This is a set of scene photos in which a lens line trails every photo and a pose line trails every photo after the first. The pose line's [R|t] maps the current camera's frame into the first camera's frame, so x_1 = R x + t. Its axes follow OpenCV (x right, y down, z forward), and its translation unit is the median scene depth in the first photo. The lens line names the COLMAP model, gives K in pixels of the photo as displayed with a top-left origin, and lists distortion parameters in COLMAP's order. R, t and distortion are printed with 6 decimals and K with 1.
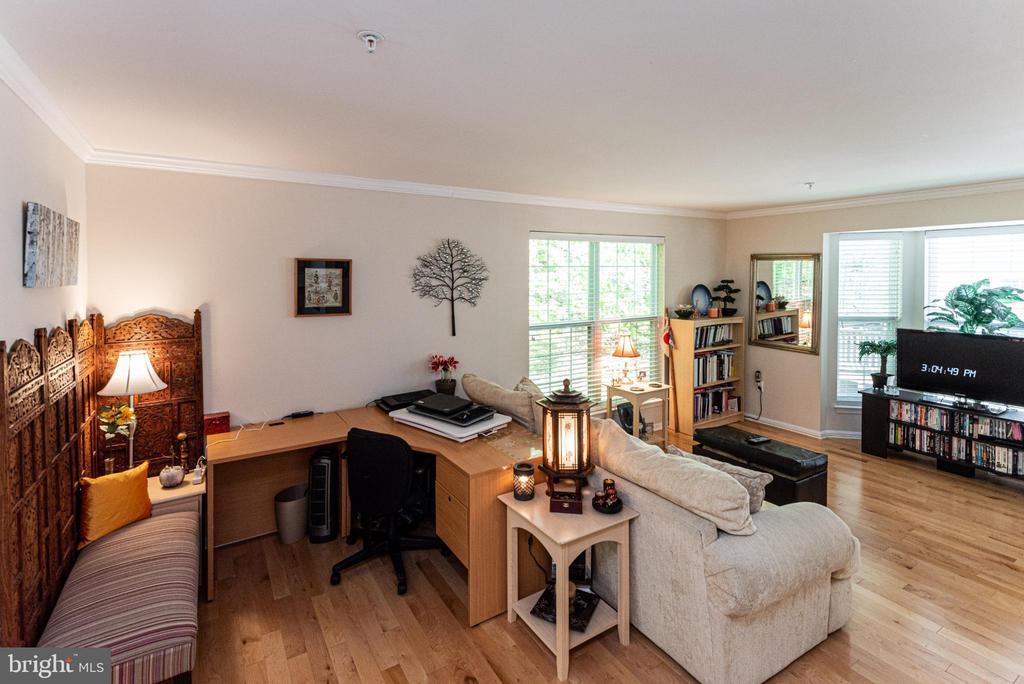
lens RADIAL K [[471.5, 0, 496.6], [0, 471.5, 299.4], [0, 0, 1]] dist [0.009719, -0.003541]
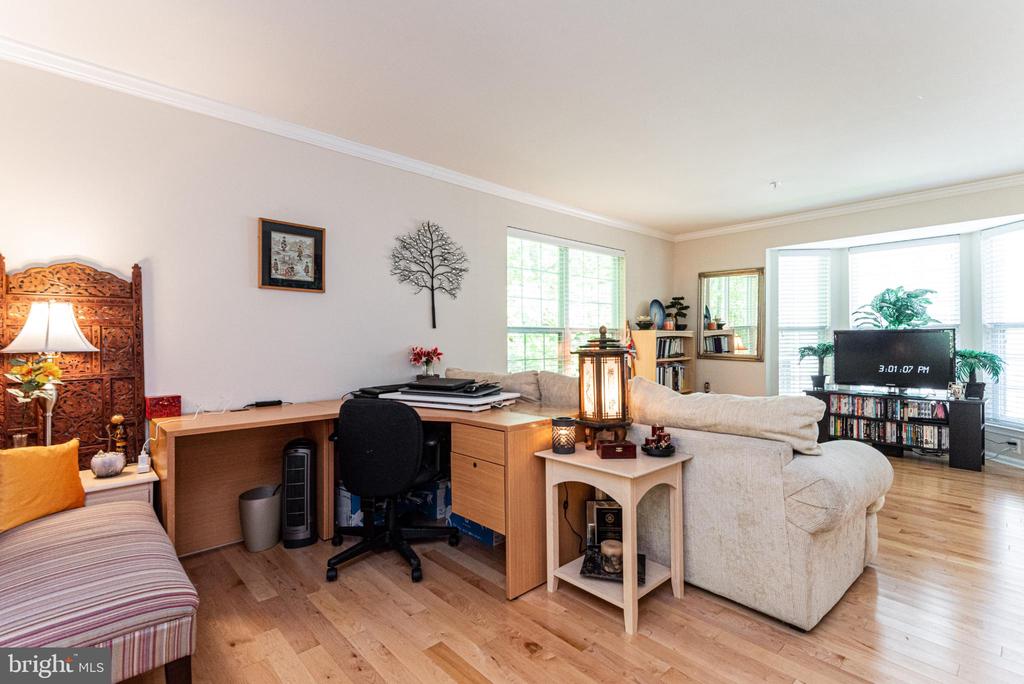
lens RADIAL K [[471.5, 0, 514.3], [0, 471.5, 340.1], [0, 0, 1]] dist [0.009719, -0.003541]
pose [[0.983575, -0.004402, 0.180444, -0.146883], [0.006469, 0.999920, -0.010867, 0.159647], [-0.180382, 0.011856, 0.983525, 0.096525]]
